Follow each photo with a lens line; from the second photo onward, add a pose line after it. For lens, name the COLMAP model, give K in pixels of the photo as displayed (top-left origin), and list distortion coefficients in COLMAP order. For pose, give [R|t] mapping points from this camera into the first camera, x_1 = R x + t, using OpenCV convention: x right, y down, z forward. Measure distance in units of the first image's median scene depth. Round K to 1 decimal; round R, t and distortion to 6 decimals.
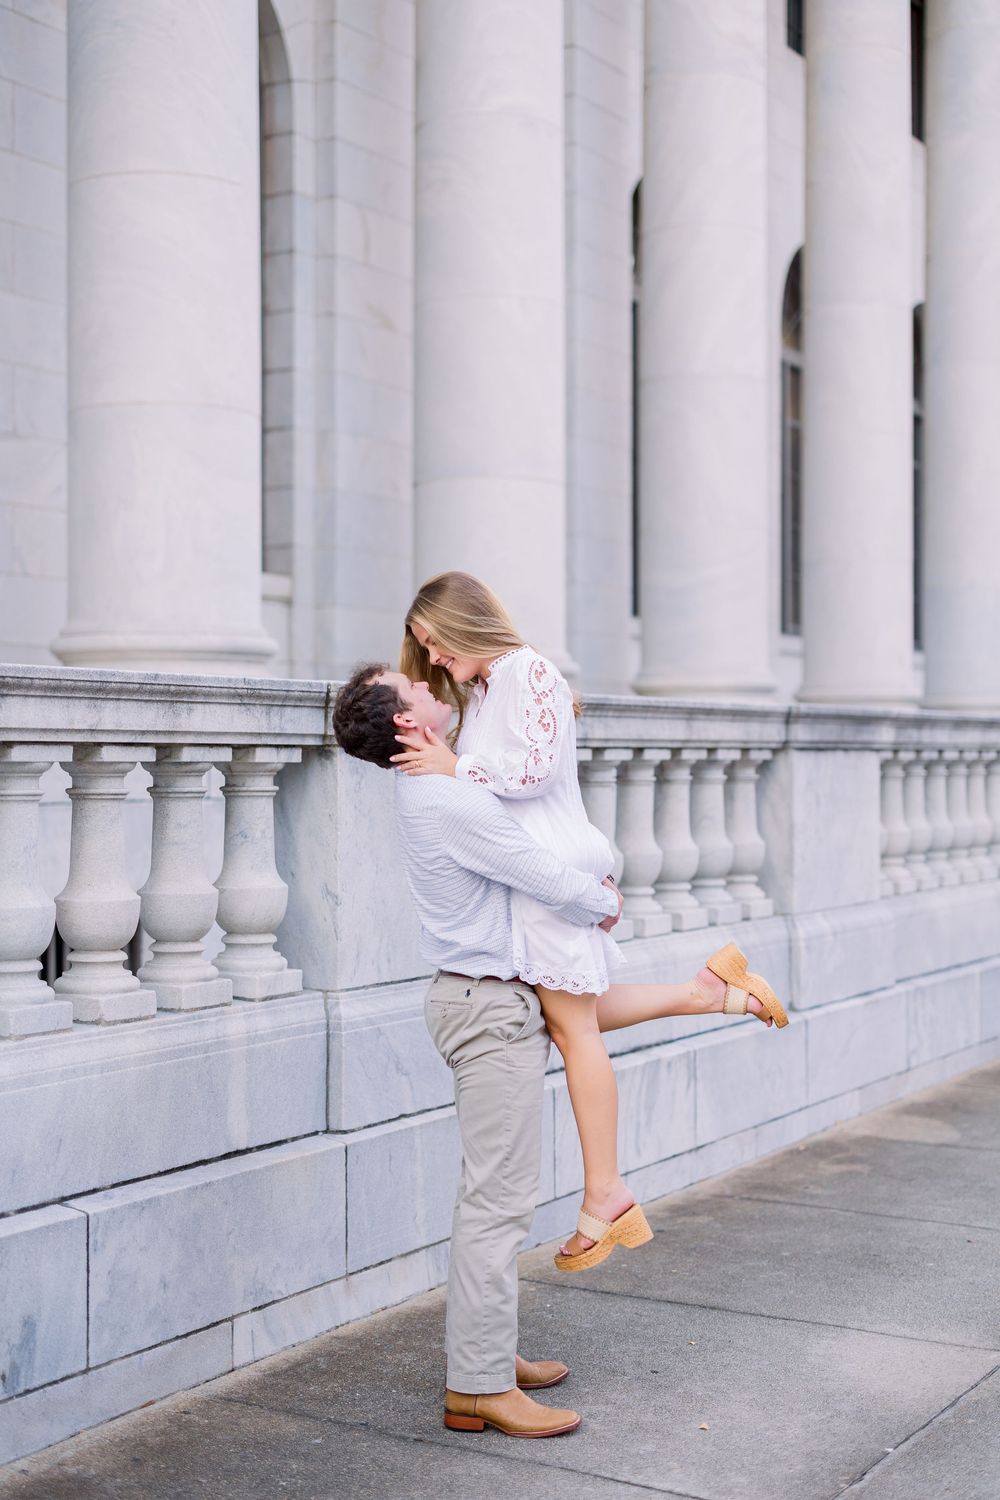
lens RADIAL K [[2196.8, 0, 489.0], [0, 2196.8, 746.3], [0, 0, 1]] dist [0.023961, 0.000000]
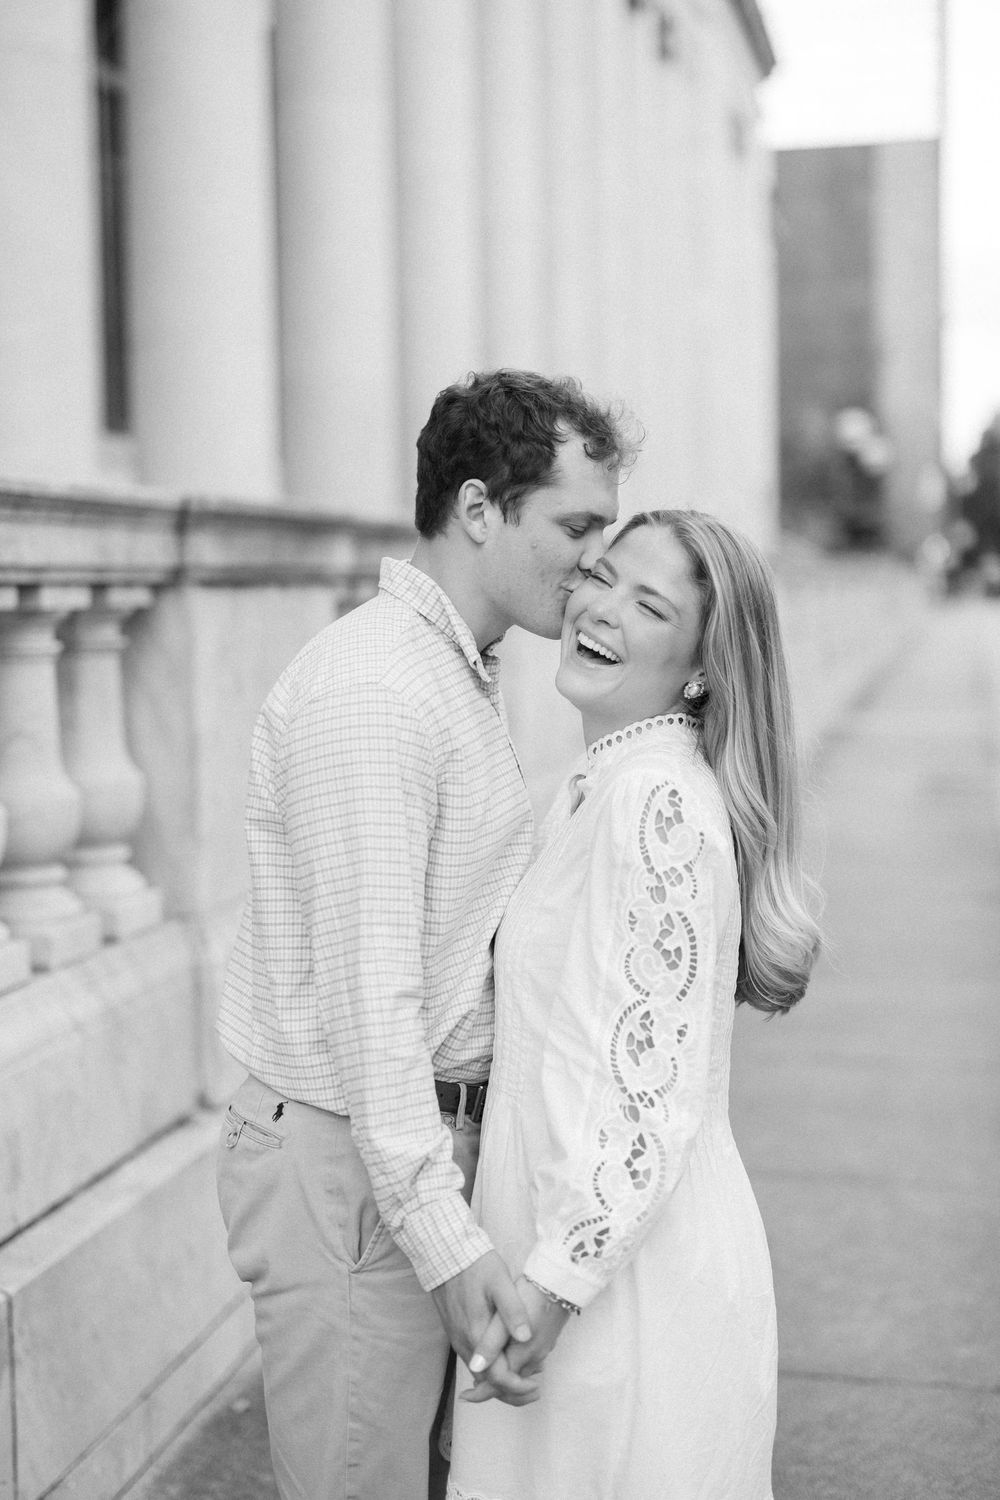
lens RADIAL K [[2196.8, 0, 485.7], [0, 2196.8, 752.9], [0, 0, 1]] dist [0.023961, 0.000000]
pose [[0.952038, -0.036674, 0.303773, 0.050810], [0.013051, 0.996755, 0.079432, 0.000737], [-0.305701, -0.071658, 0.949427, 0.521667]]
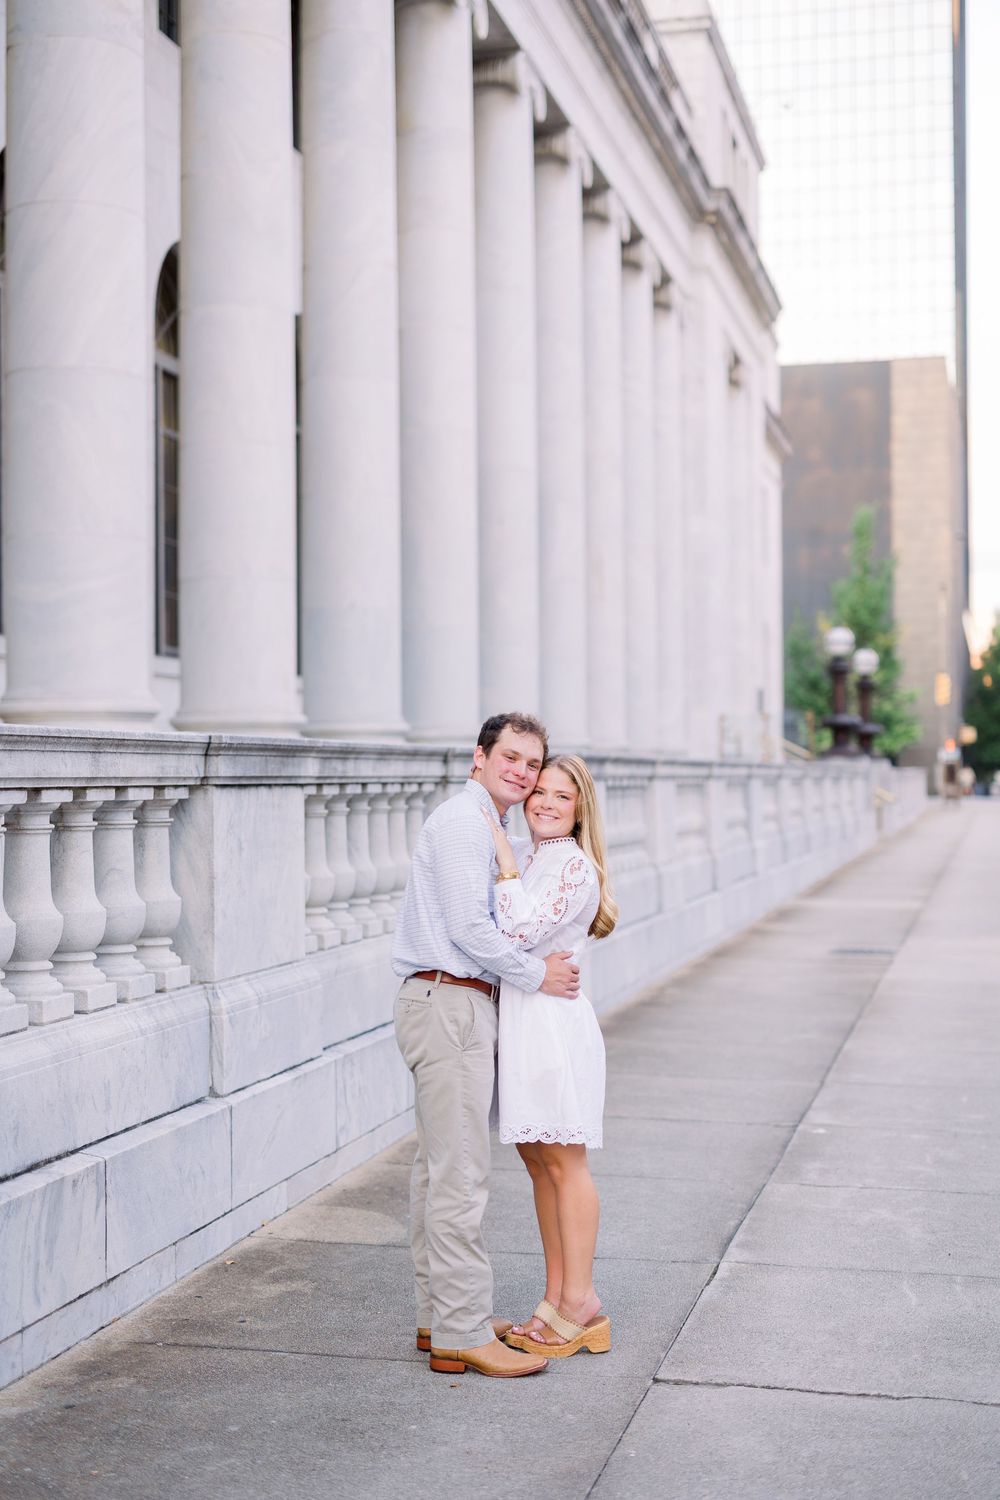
lens RADIAL K [[2196.8, 0, 500.8], [0, 2196.8, 737.8], [0, 0, 1]] dist [0.023961, 0.000000]
pose [[0.955959, -0.001458, 0.293496, -0.004345], [0.005952, 0.999878, -0.014417, -0.004686], [-0.293440, 0.015529, 0.955851, 0.161845]]
